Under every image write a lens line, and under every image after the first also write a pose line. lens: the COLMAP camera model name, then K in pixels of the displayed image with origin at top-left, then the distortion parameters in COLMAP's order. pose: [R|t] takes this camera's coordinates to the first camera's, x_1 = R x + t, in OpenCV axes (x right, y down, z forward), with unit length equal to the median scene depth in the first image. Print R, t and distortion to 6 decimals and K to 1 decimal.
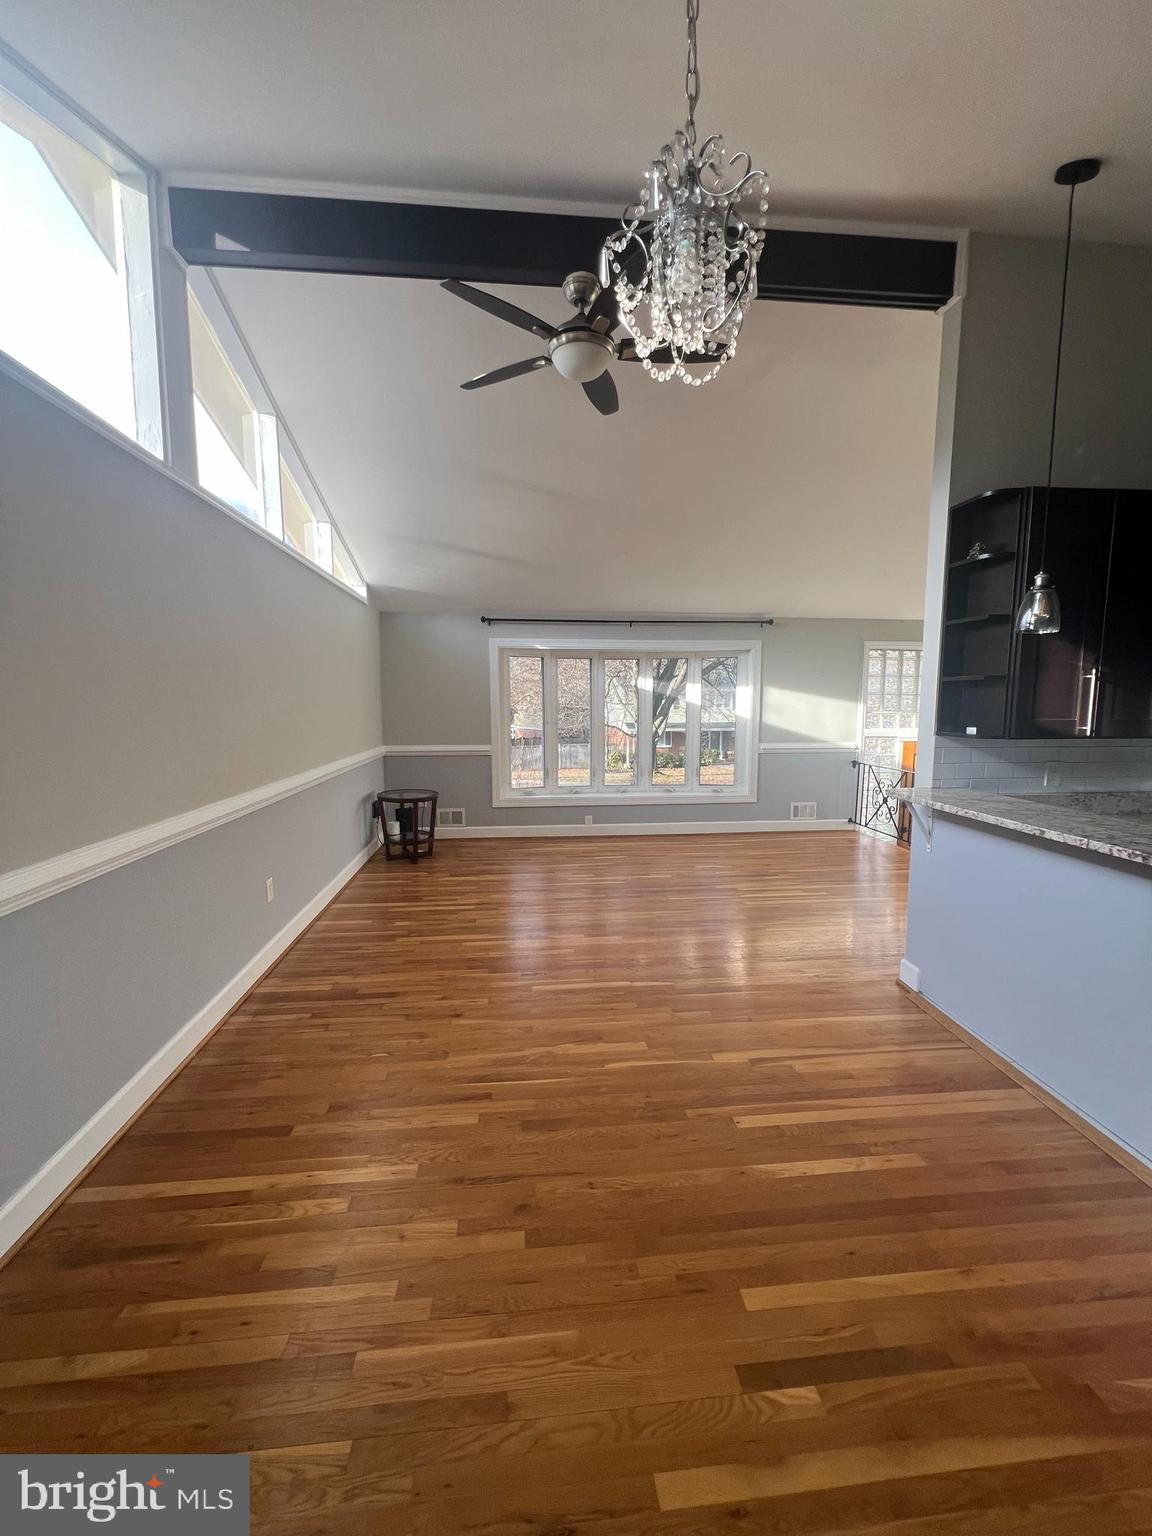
lens RADIAL K [[615.3, 0, 573.4], [0, 615.3, 764.4], [0, 0, 1]] dist [0.000113, 0.000436]
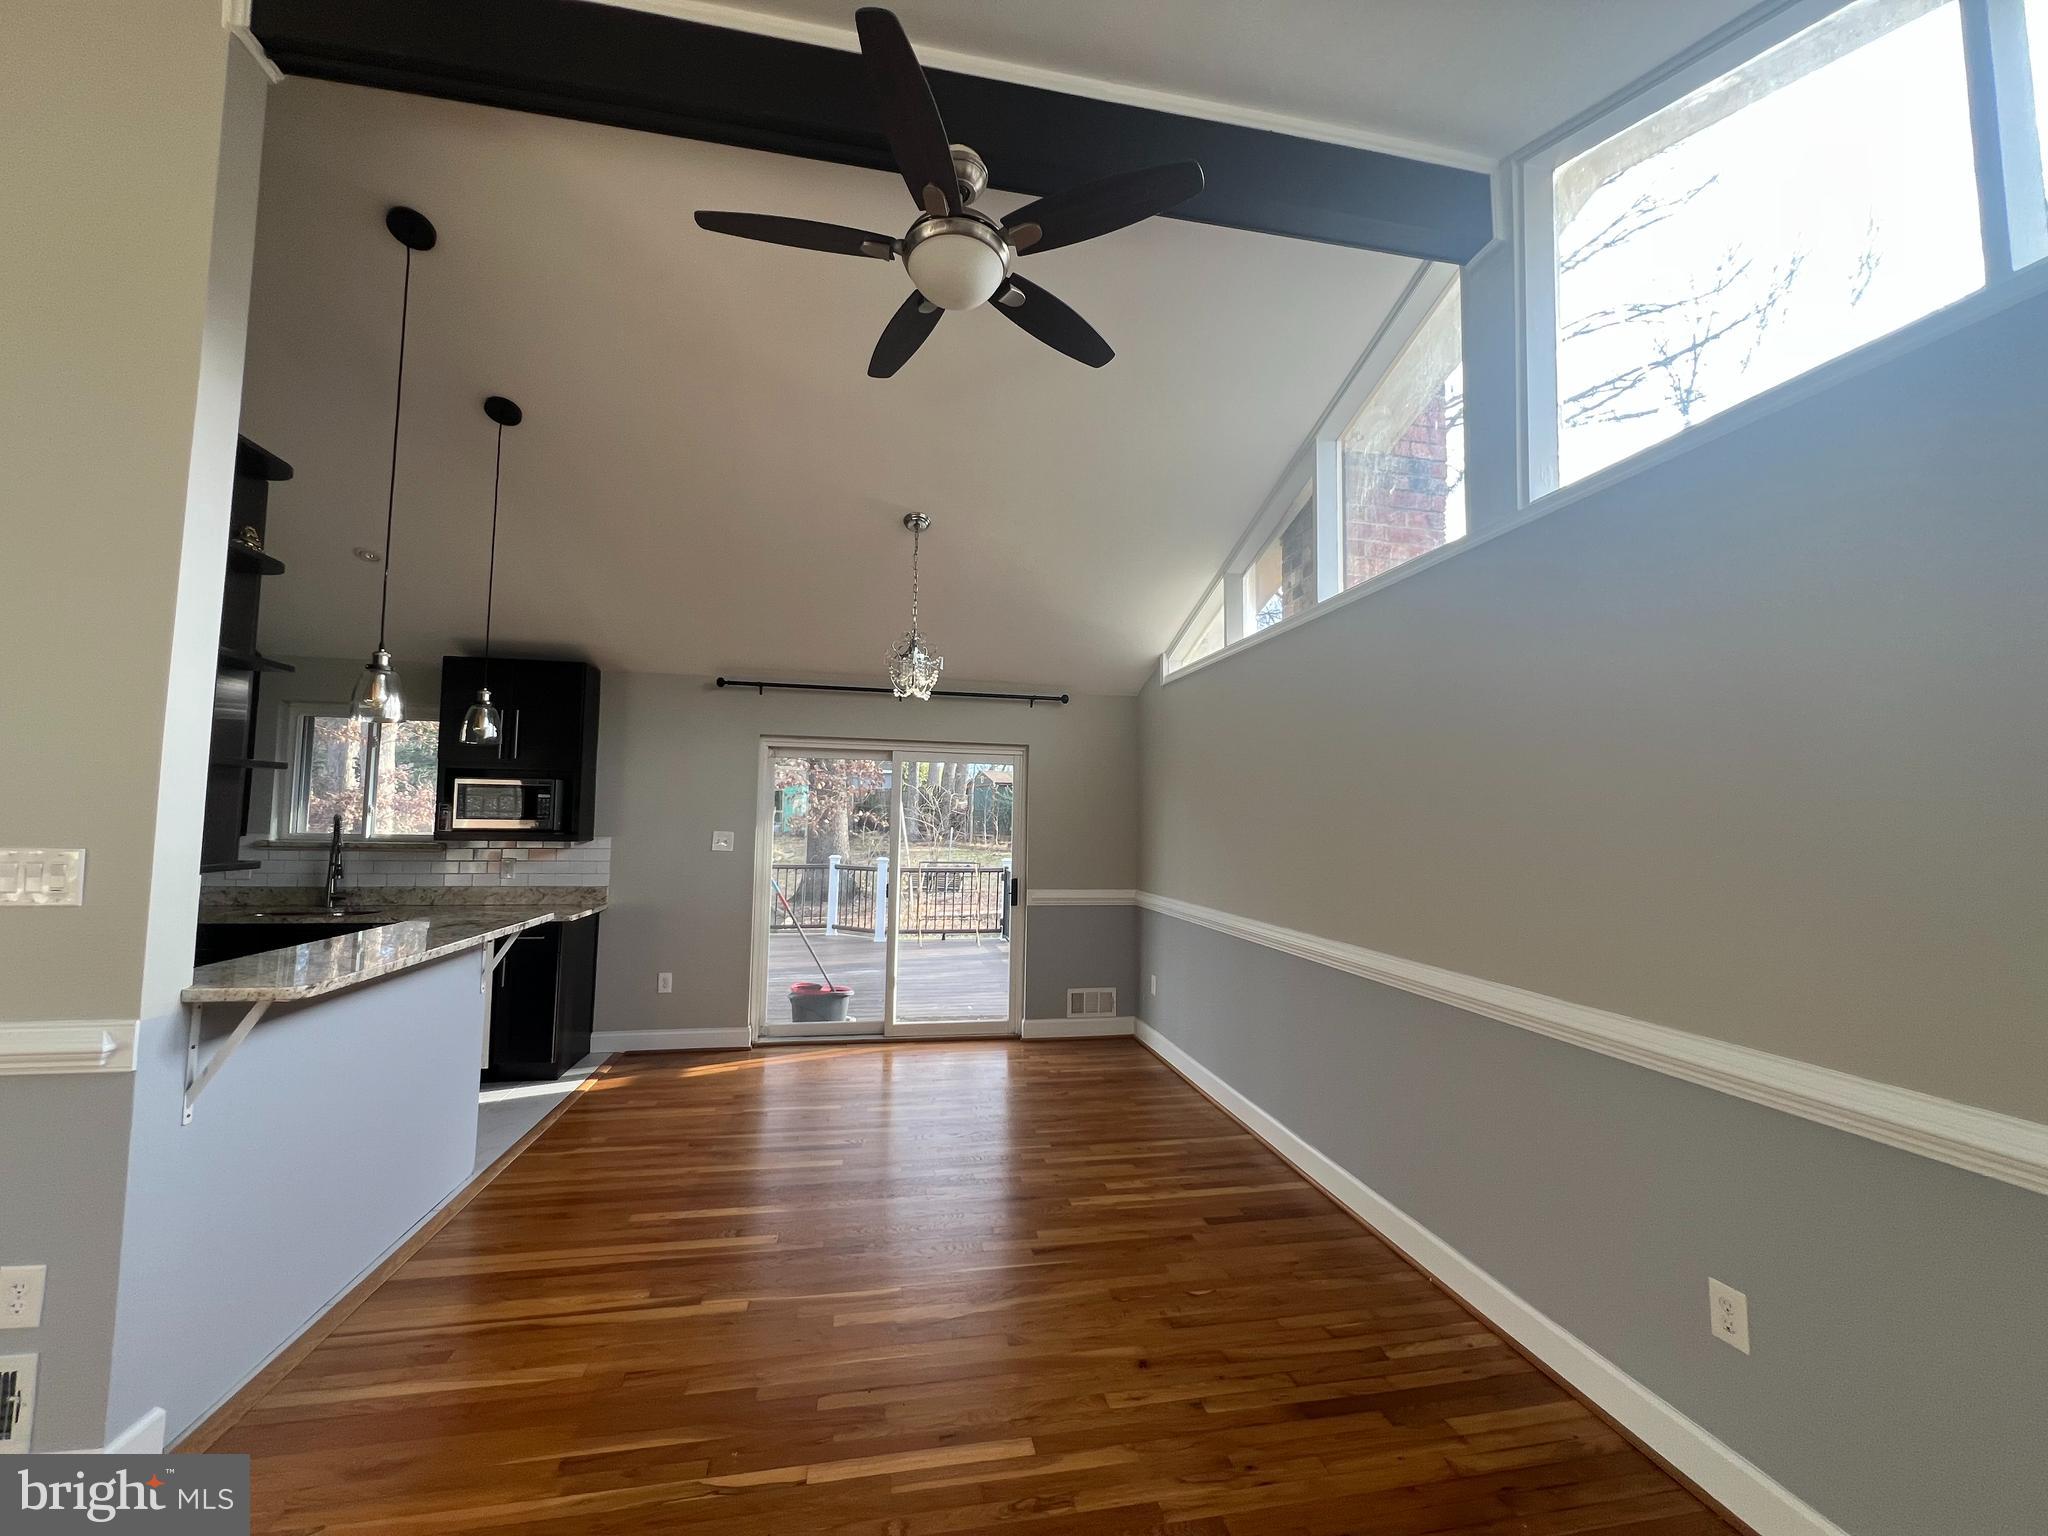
lens RADIAL K [[820.4, 0, 1024.9], [0, 820.4, 771.1], [0, 0, 1]] dist [0.000113, 0.000436]
pose [[-0.994624, -0.024716, -0.100560, 0.014641], [-0.029087, 0.998684, 0.042232, -0.192214], [0.099384, 0.044930, -0.994034, 1.878999]]
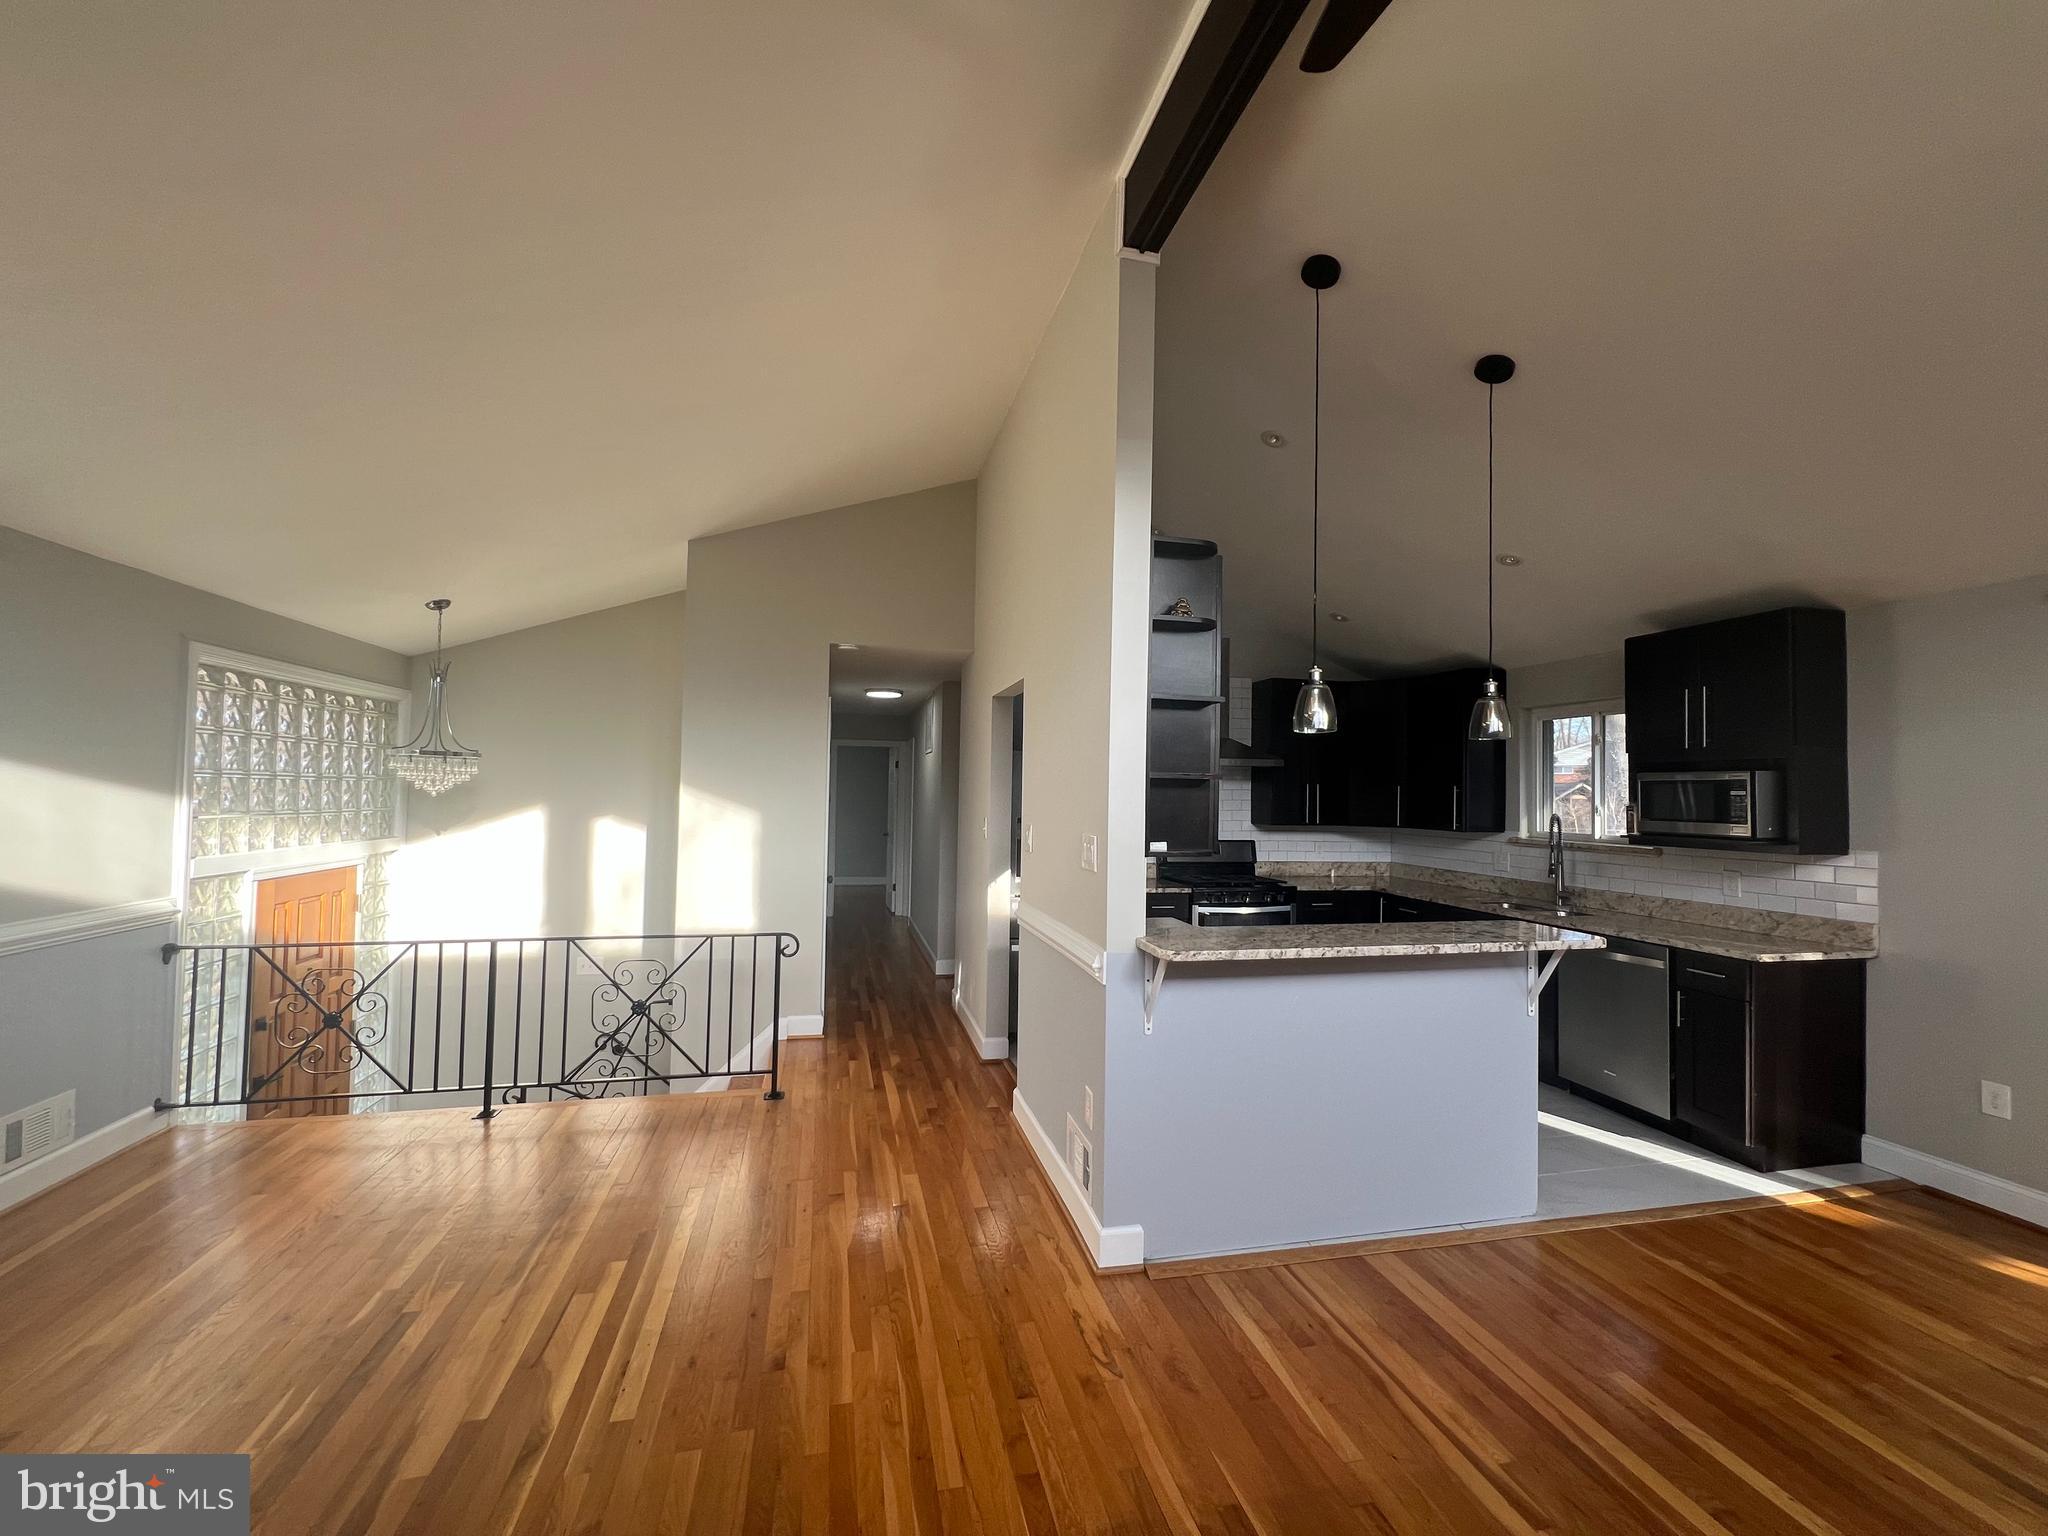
lens RADIAL K [[825.1, 0, 1019.9], [0, 825.1, 771.5], [0, 0, 1]] dist [-0.001926, 0.000298]
pose [[-0.135312, 0.022822, 0.990540, -0.321222], [0.087653, 0.996091, -0.010976, -0.158537], [-0.986918, 0.085339, -0.136784, 1.385232]]
